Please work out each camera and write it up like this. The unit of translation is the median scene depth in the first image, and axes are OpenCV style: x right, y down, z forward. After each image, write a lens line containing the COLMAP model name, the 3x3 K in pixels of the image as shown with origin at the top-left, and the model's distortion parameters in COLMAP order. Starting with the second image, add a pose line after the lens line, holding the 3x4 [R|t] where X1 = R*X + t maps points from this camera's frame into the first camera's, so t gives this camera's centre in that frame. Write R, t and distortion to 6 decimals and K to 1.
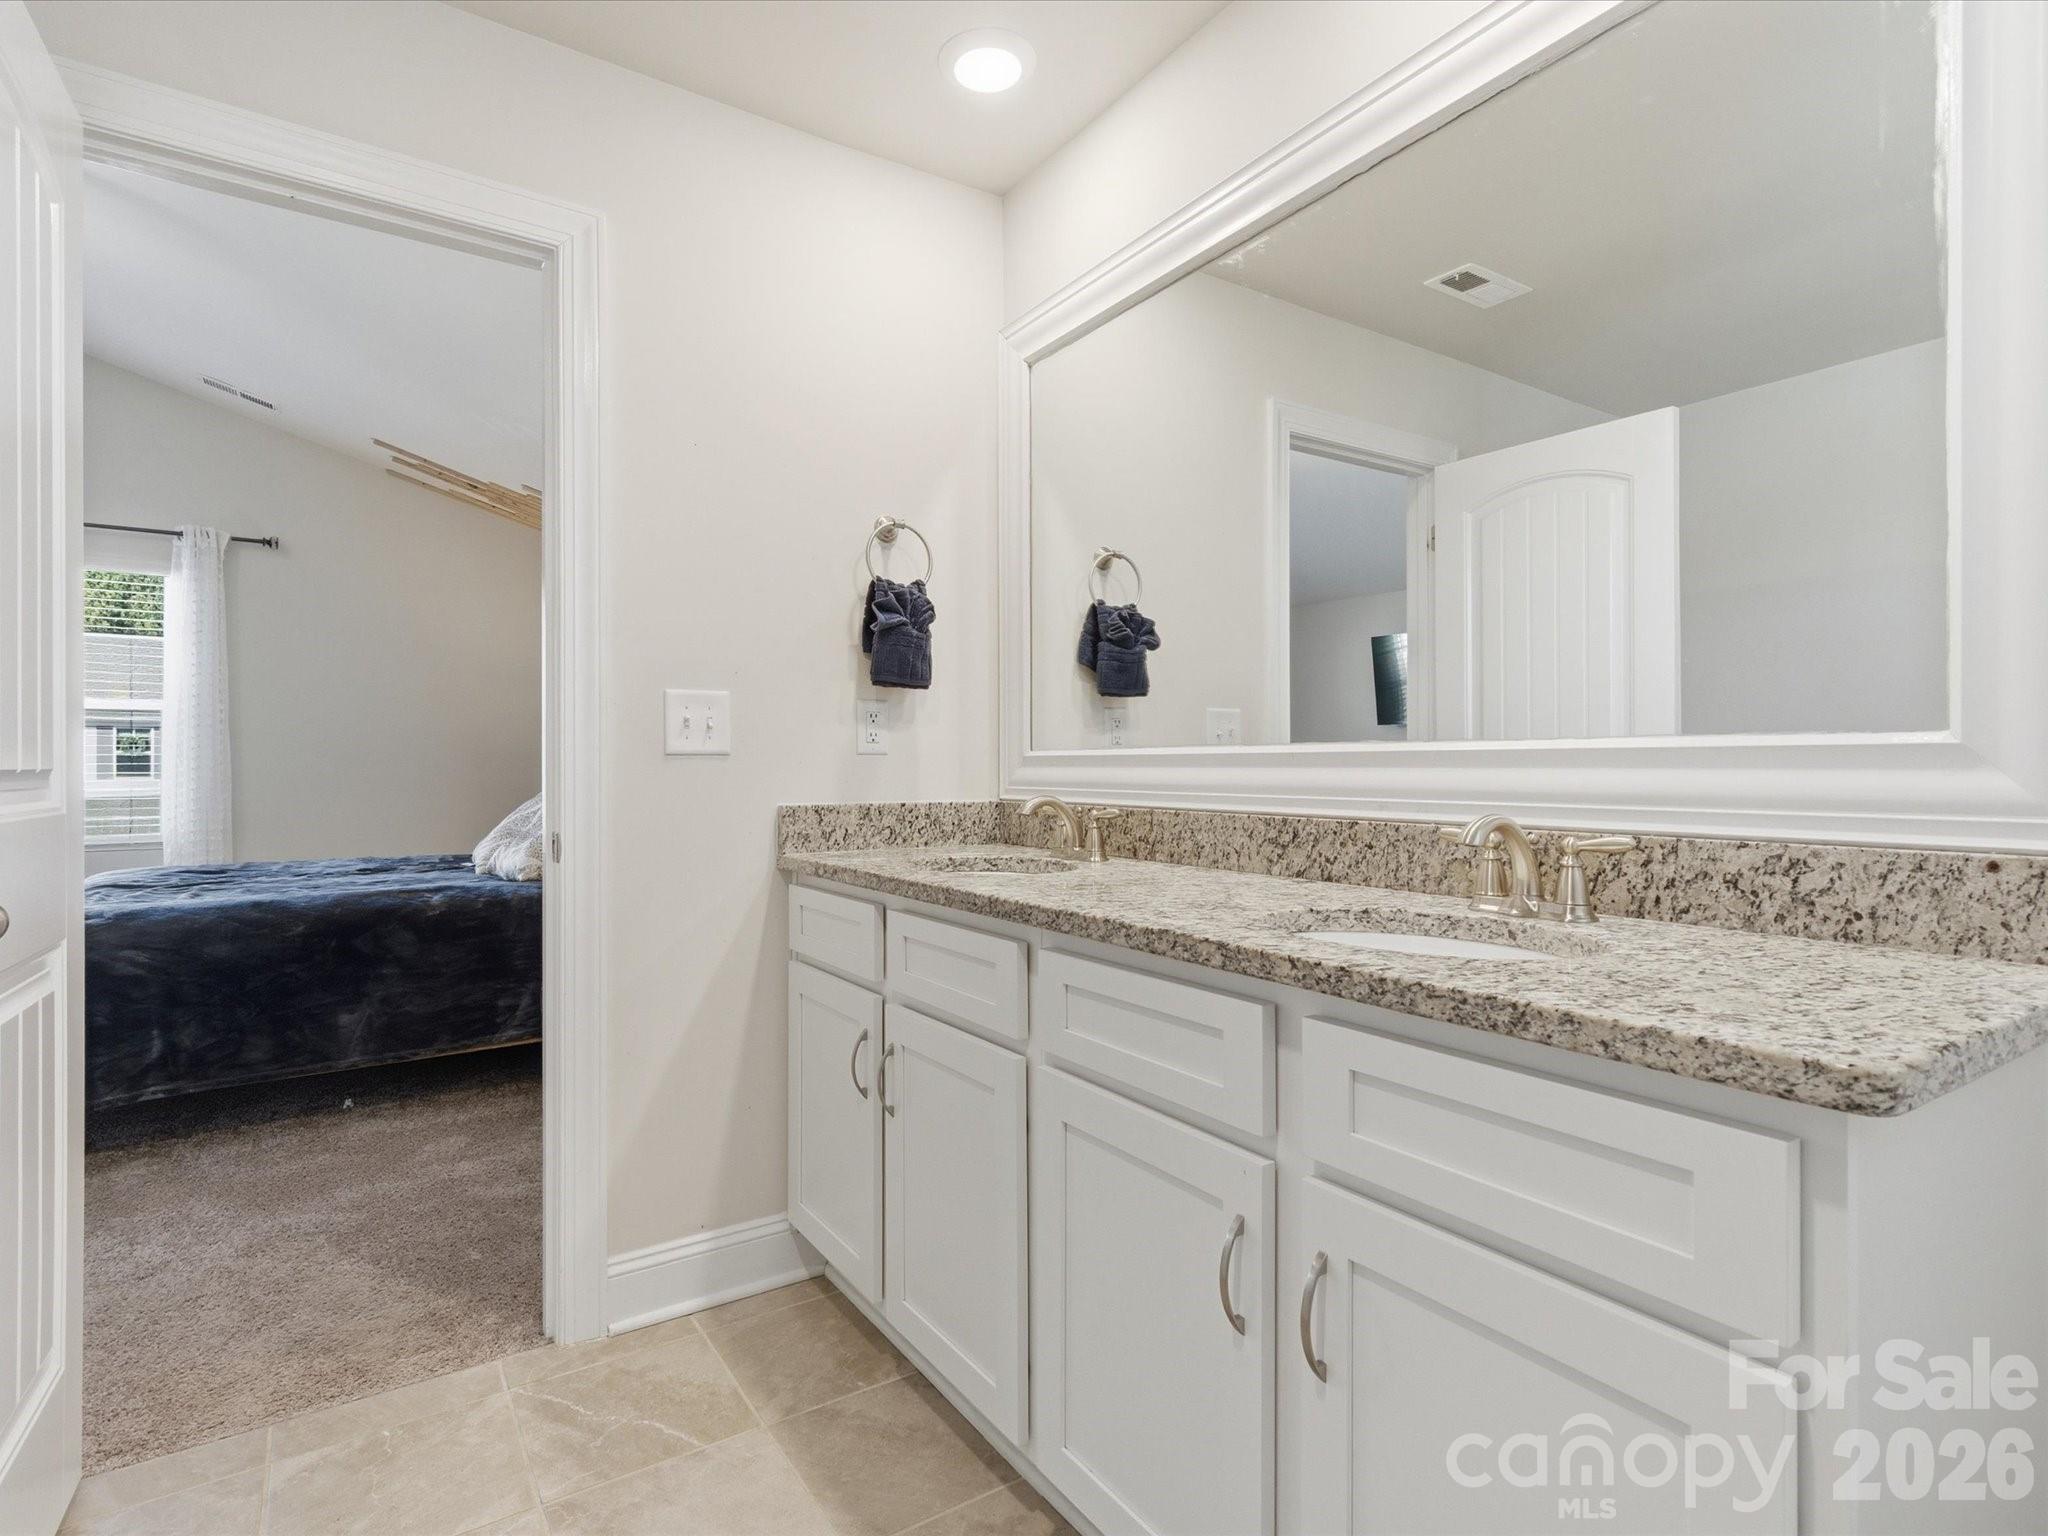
lens RADIAL K [[1032.8, 0, 1024.0], [0, 1032.8, 768.0], [0, 0, 1]] dist [-0.001715, 0.000633]
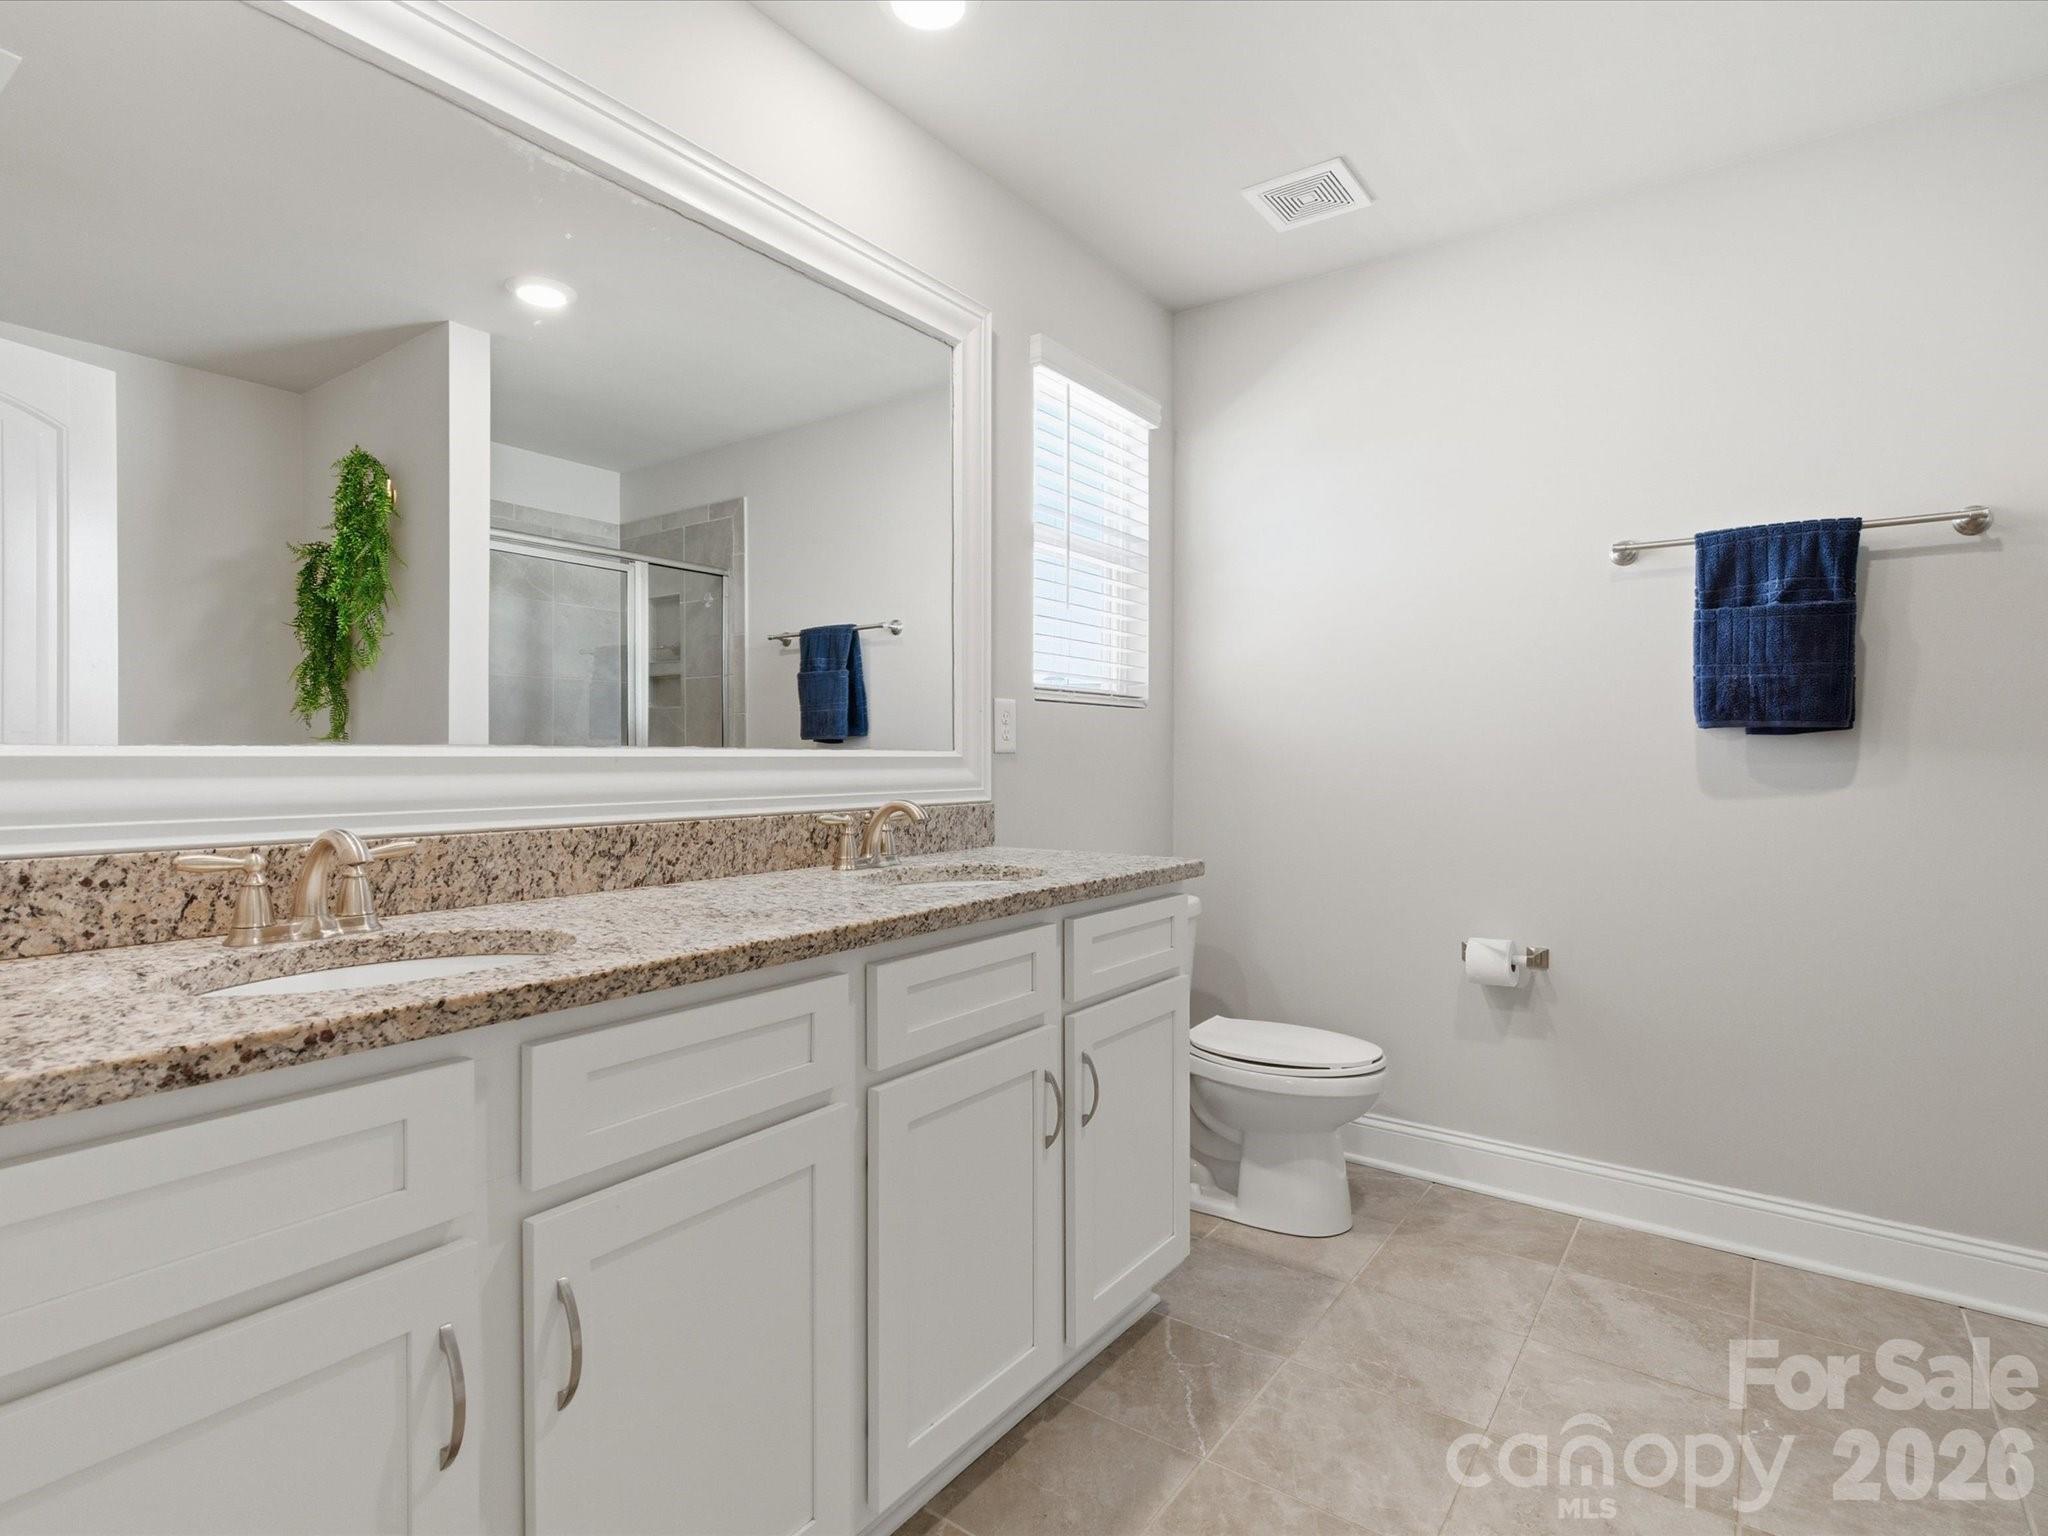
lens RADIAL K [[891.7, 0, 1024.0], [0, 891.7, 768.0], [0, 0, 1]] dist [0.002357, 0.000314]
pose [[-0.288554, 0.000243, 0.957464, -0.667588], [0.013460, 0.999902, 0.003803, -0.003067], [-0.957369, 0.013985, -0.288529, 0.938461]]
